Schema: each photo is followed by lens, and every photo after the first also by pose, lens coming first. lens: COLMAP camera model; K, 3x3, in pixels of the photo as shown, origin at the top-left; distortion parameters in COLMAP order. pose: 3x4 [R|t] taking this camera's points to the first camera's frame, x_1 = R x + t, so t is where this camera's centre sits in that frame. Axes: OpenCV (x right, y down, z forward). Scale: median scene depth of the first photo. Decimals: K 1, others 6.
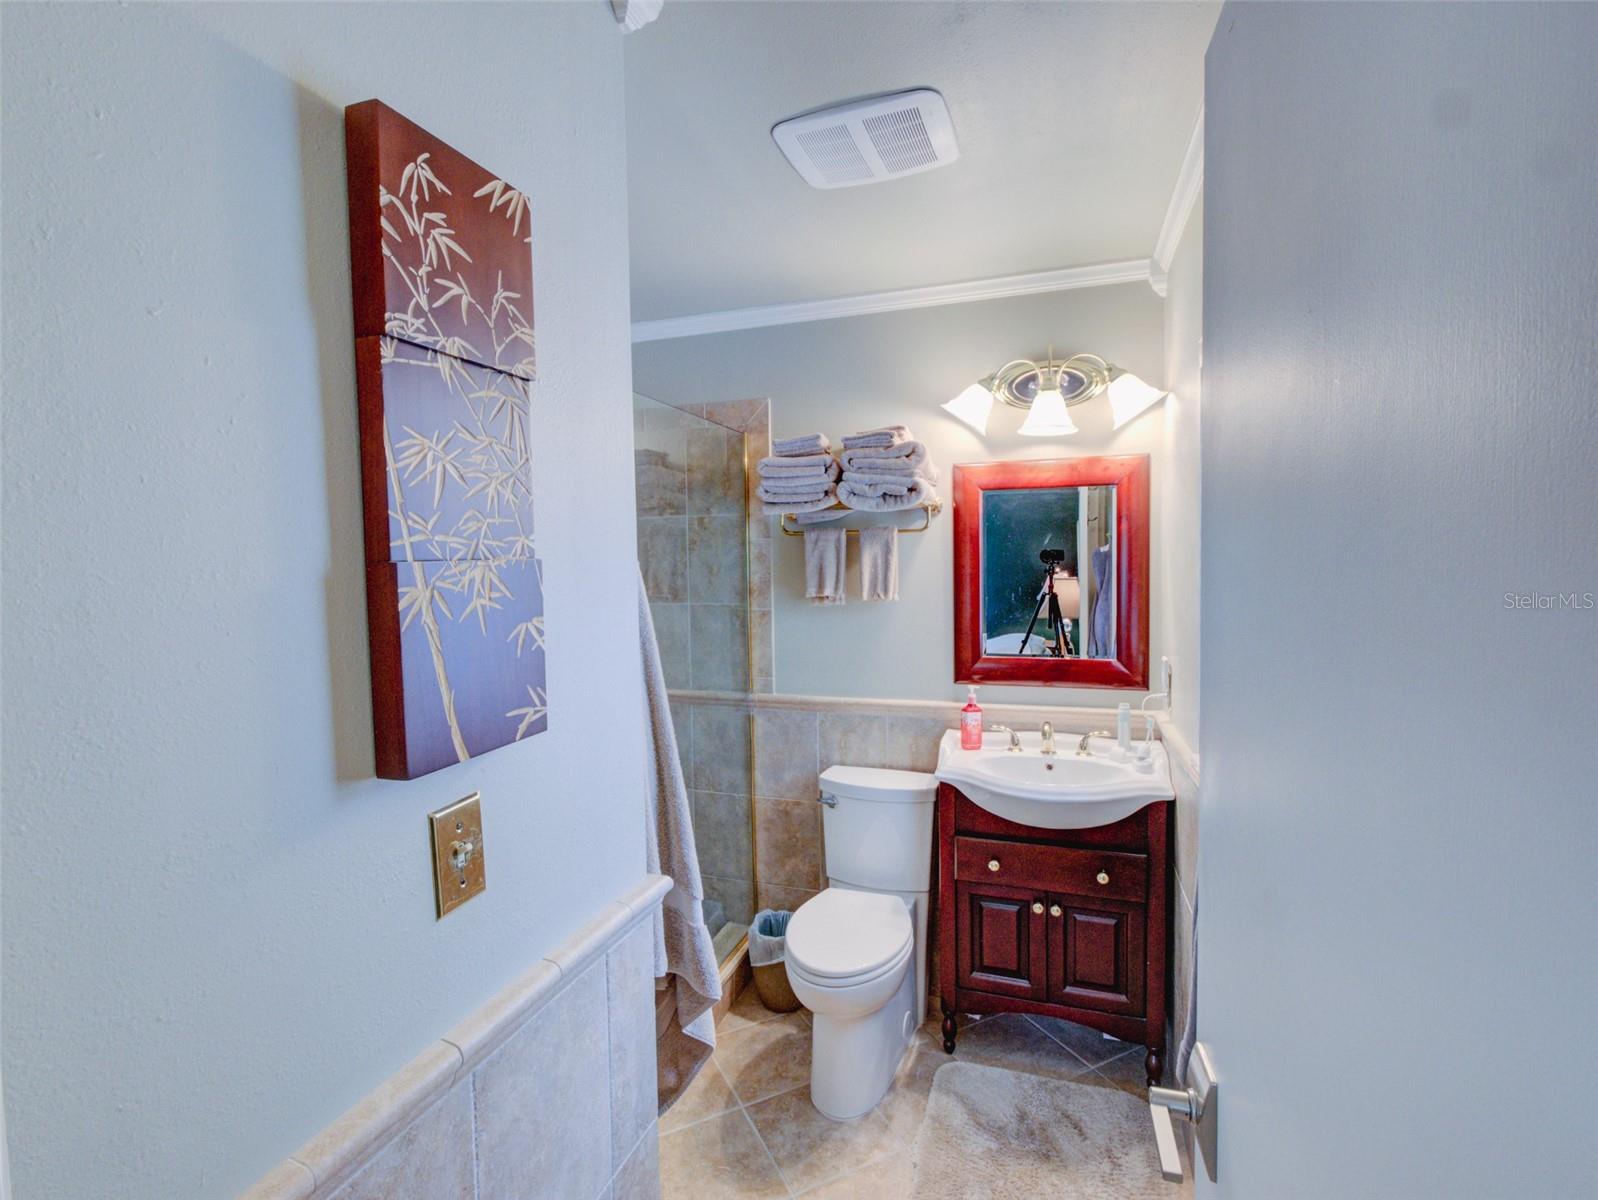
lens RADIAL K [[745.9, 0, 815.1], [0, 745.9, 595.0], [0, 0, 1]] dist [0.002272, -0.000571]
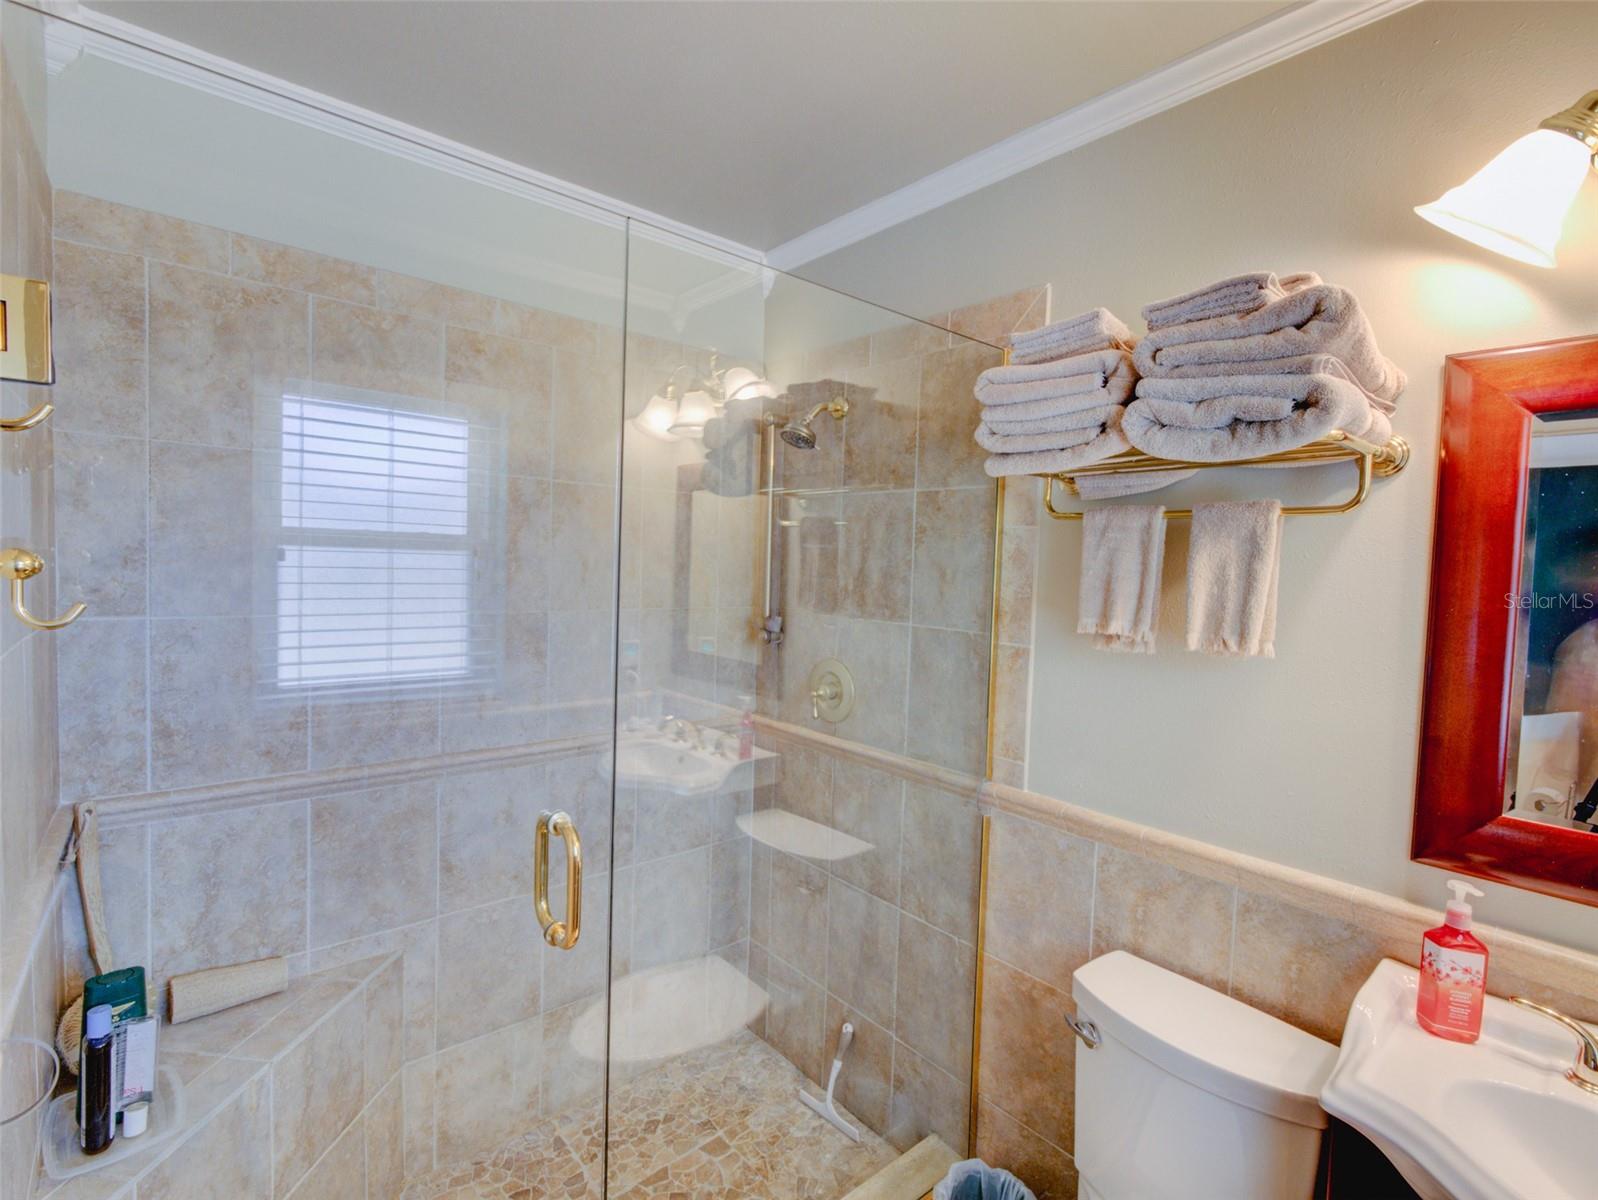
lens RADIAL K [[745.9, 0, 815.1], [0, 745.9, 595.0], [0, 0, 1]] dist [0.002272, -0.000571]
pose [[0.857535, 0.065393, -0.510252, 0.097949], [-0.069171, 0.997537, 0.011594, -0.017396], [0.509753, 0.025353, 0.859947, 0.430805]]
